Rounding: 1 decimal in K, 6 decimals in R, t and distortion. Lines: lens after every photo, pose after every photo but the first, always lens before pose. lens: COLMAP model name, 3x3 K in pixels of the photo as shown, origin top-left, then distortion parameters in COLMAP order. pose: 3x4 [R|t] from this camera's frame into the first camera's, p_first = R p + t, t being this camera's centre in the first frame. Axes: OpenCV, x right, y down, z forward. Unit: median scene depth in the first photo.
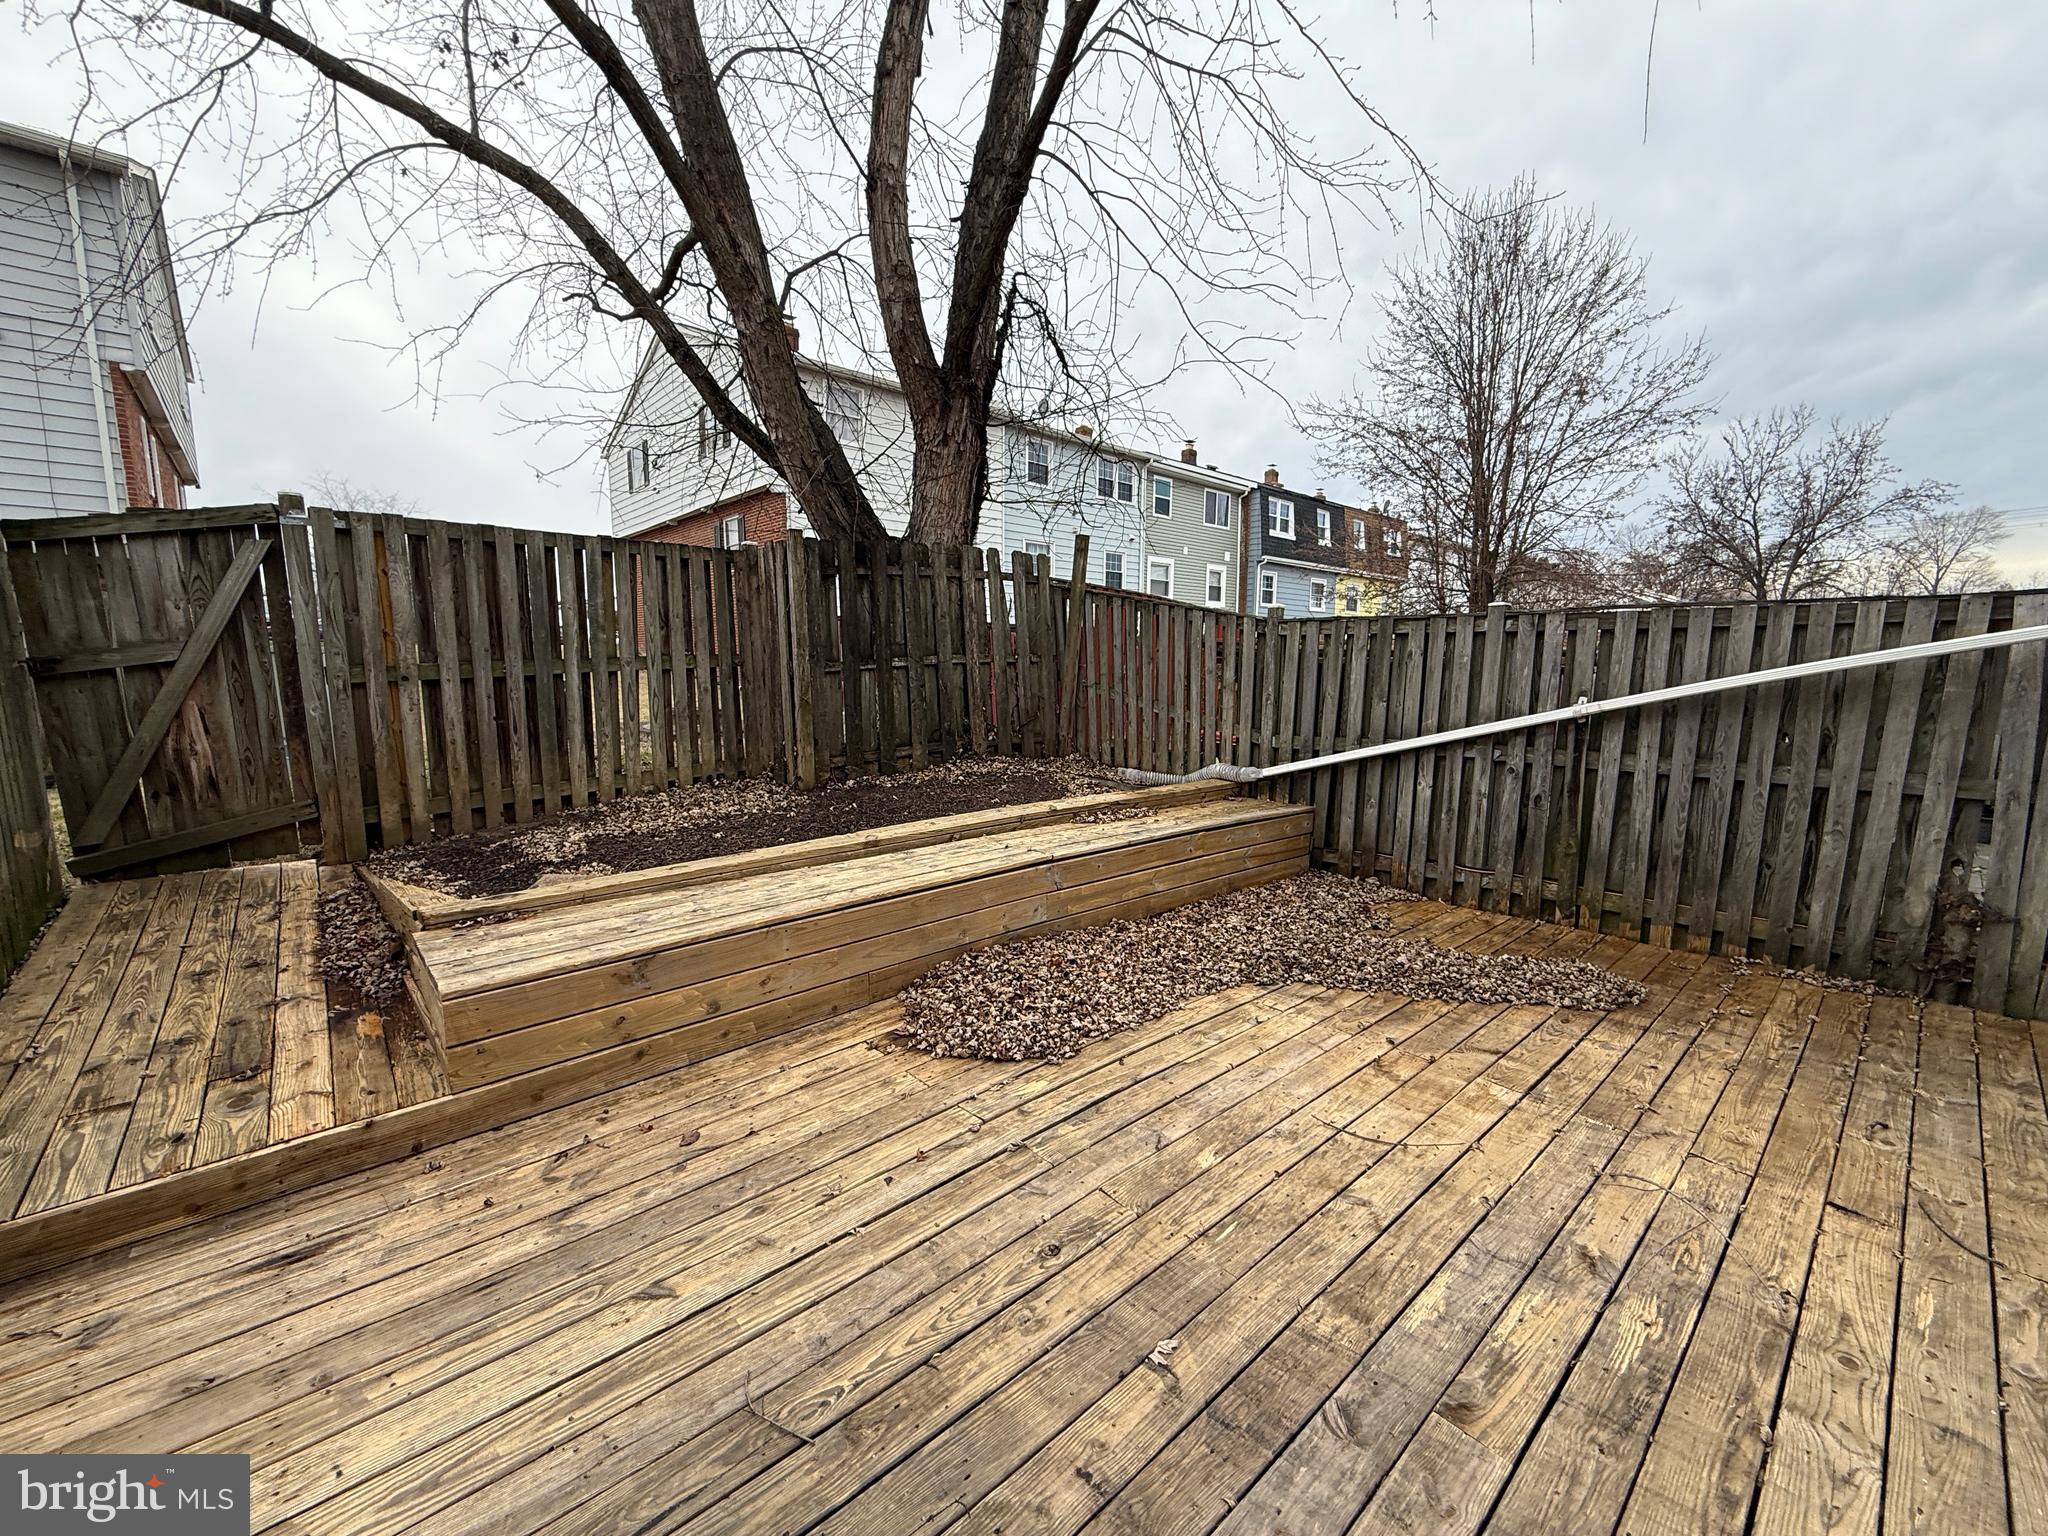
lens RADIAL K [[813.4, 0, 1017.0], [0, 813.4, 770.0], [0, 0, 1]] dist [-0.000227, 0.000185]
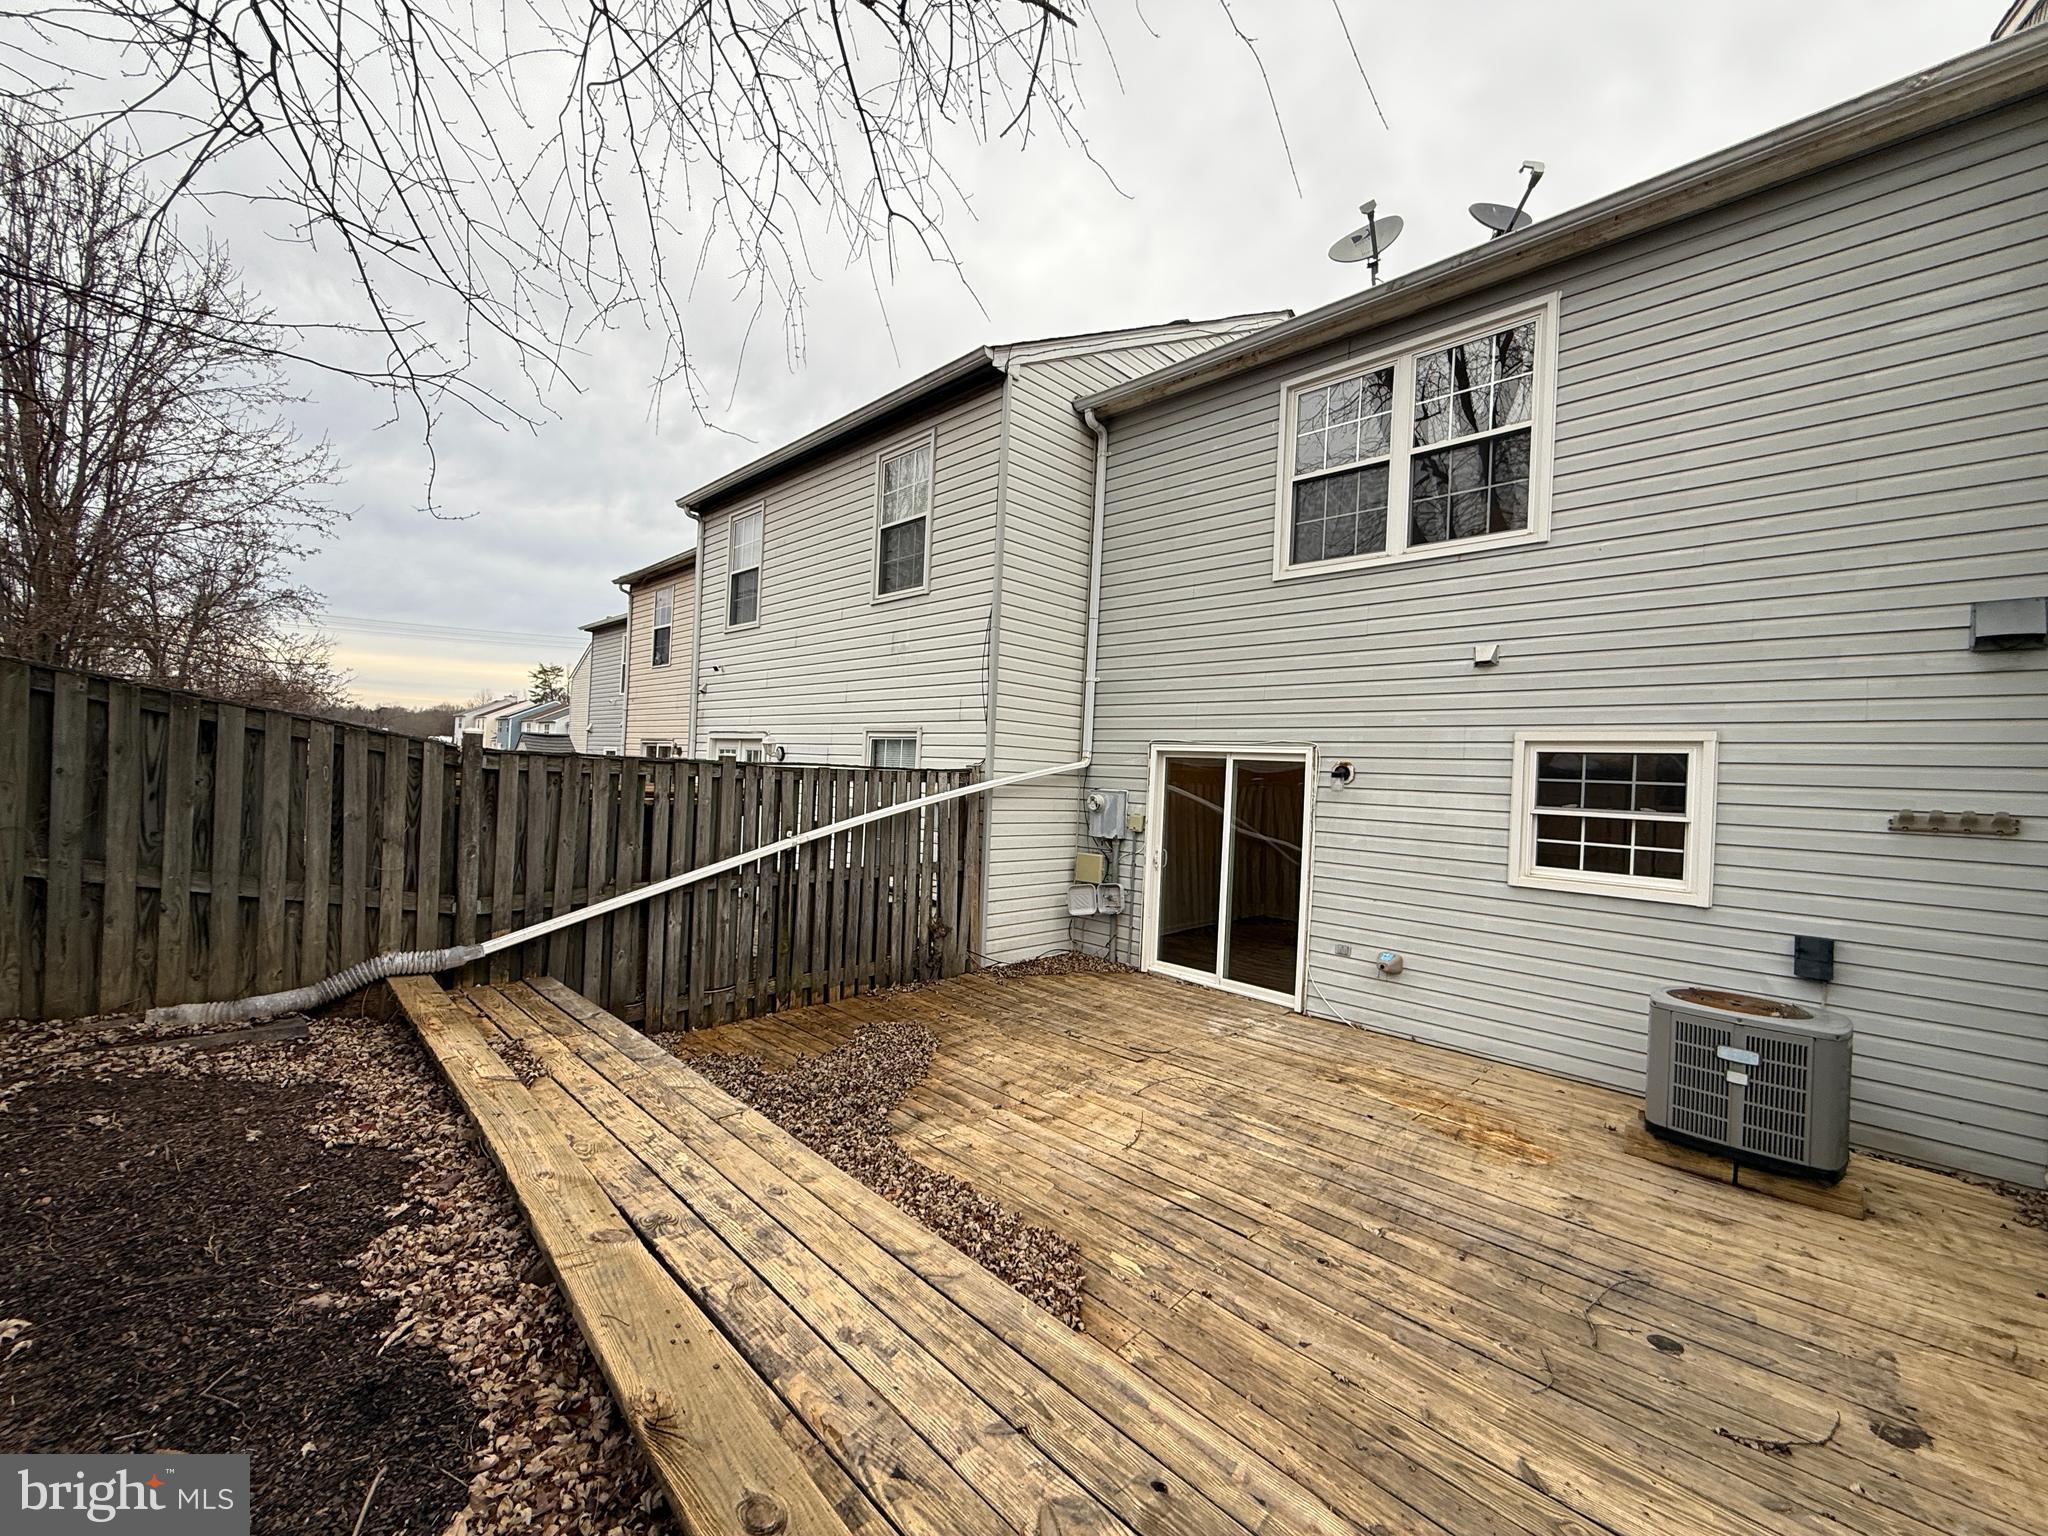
lens RADIAL K [[813.4, 0, 1020.1], [0, 813.4, 779.3], [0, 0, 1]] dist [-0.000227, 0.000185]
pose [[-0.061588, -0.014932, 0.997990, -0.795501], [0.086859, 0.996015, 0.020262, -0.211254], [-0.994315, 0.087932, -0.060046, 0.889263]]
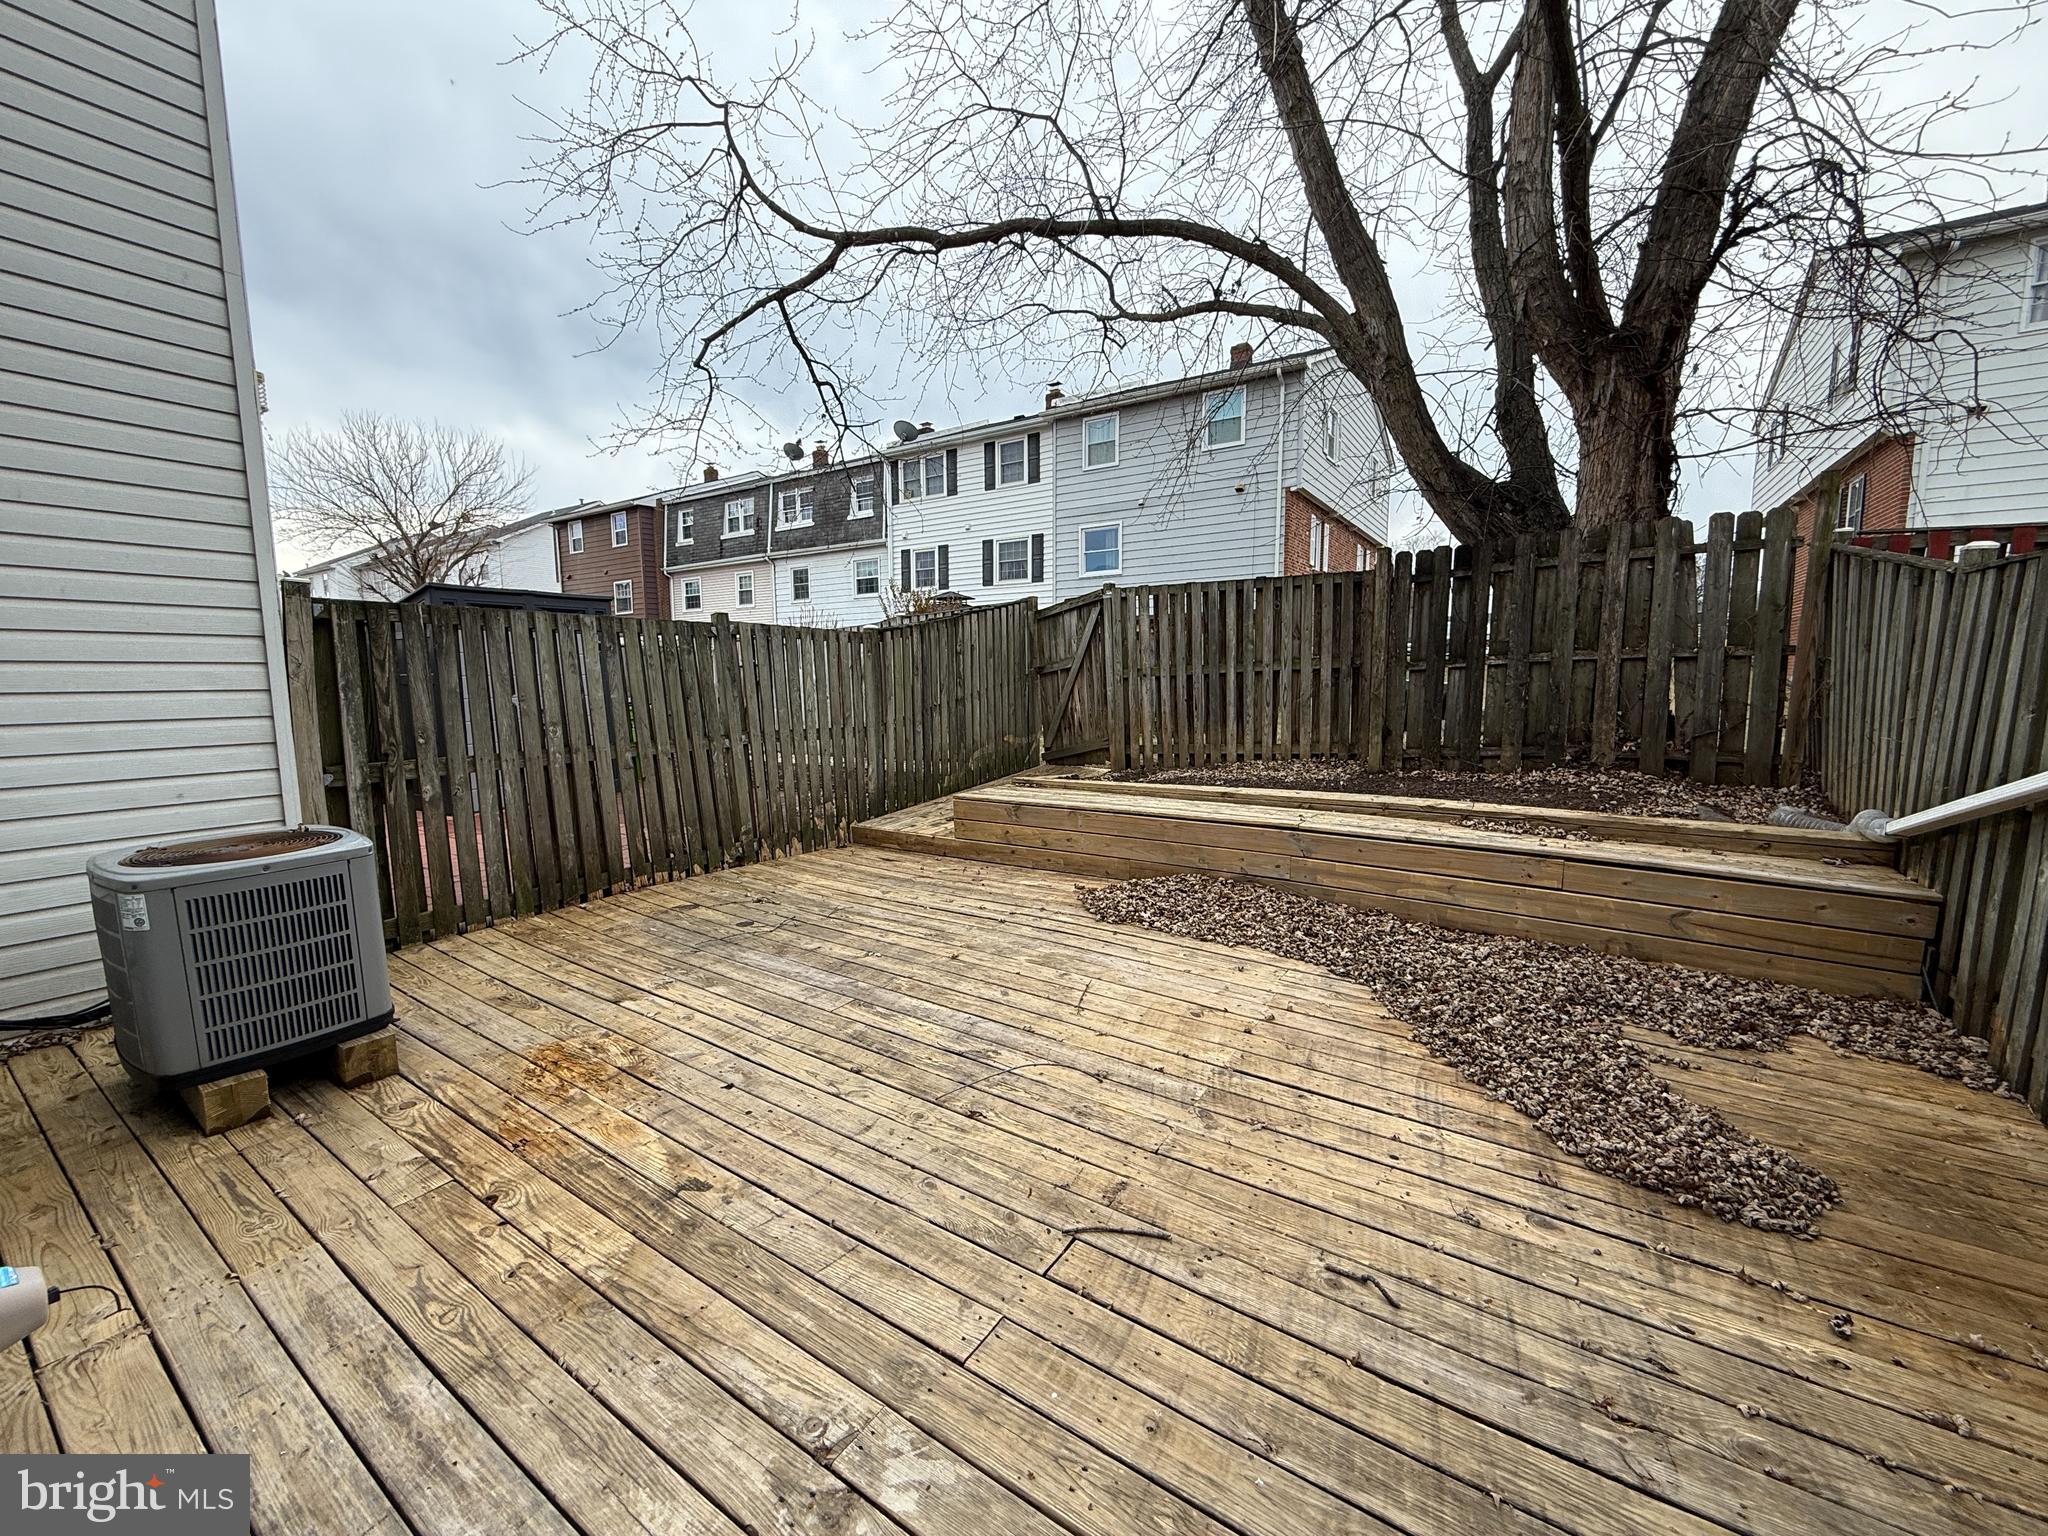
lens RADIAL K [[813.4, 0, 1023.2], [0, 813.4, 776.5], [0, 0, 1]] dist [-0.000227, 0.000185]
pose [[0.256176, 0.112602, -0.960049, 1.185340], [-0.120445, 0.989170, 0.083879, -0.012550], [0.959097, 0.094145, 0.266964, 0.358586]]
